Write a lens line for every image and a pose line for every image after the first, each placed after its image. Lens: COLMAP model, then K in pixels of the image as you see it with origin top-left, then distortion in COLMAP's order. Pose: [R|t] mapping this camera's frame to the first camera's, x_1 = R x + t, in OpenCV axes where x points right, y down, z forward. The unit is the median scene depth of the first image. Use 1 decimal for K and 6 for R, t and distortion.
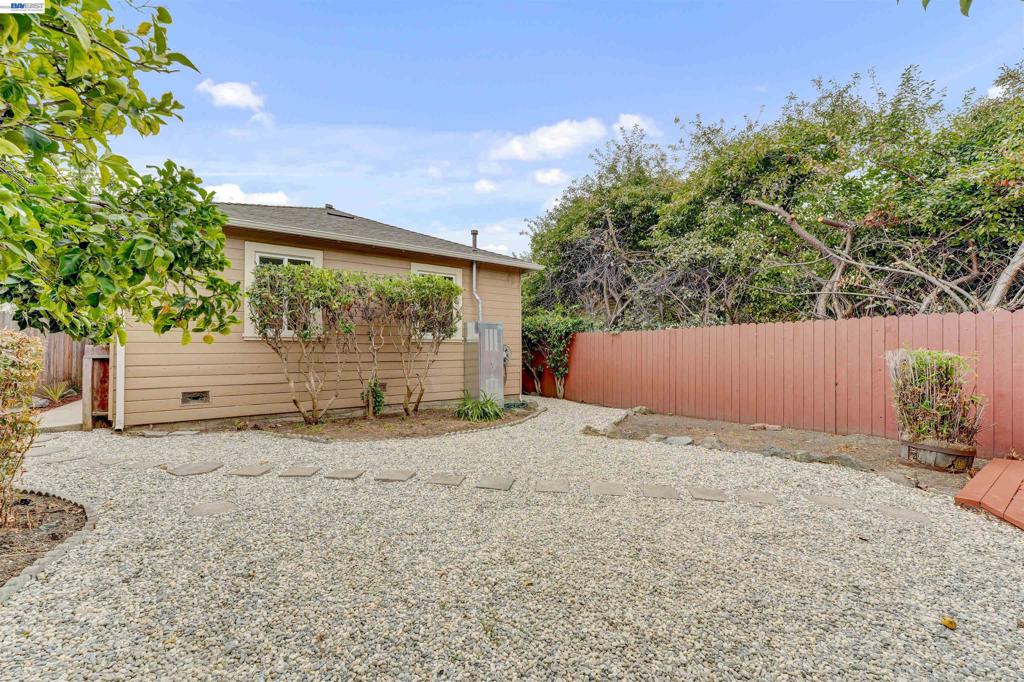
lens RADIAL K [[416.2, 0, 512.0], [0, 416.2, 341.0], [0, 0, 1]] dist [-0.000333, -0.000050]
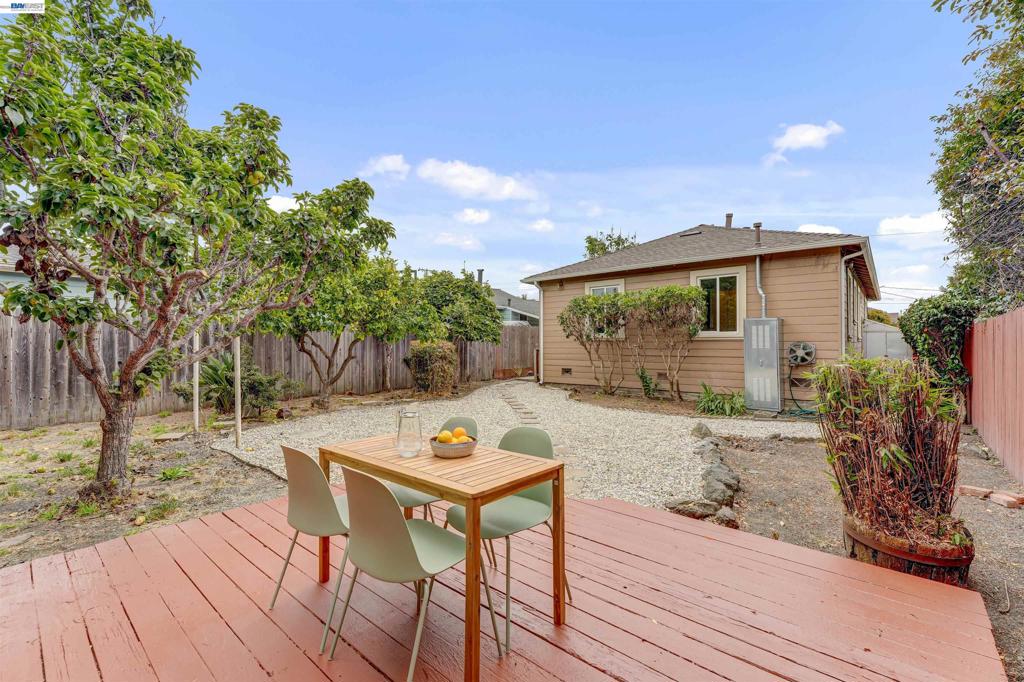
lens RADIAL K [[432.8, 0, 512.0], [0, 432.8, 341.0], [0, 0, 1]] dist [0.000350, -0.000181]
pose [[0.255060, -0.010947, -0.966863, 0.844684], [0.017015, 0.999832, -0.006831, 0.005907], [0.966776, -0.014709, 0.255203, 0.216930]]
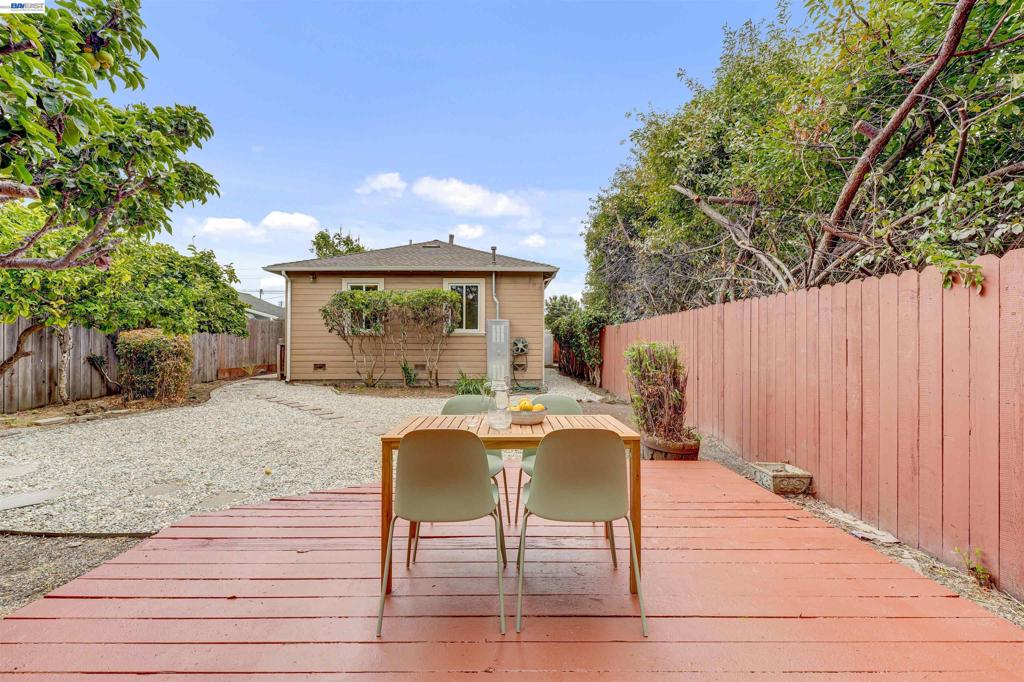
lens RADIAL K [[396.4, 0, 512.0], [0, 396.4, 341.0], [0, 0, 1]] dist [0.001062, 0.000001]
pose [[0.820639, -0.005238, -0.571423, 0.739119], [0.011207, 0.999913, 0.006930, 0.014663], [0.571337, -0.012091, 0.820627, 0.046780]]
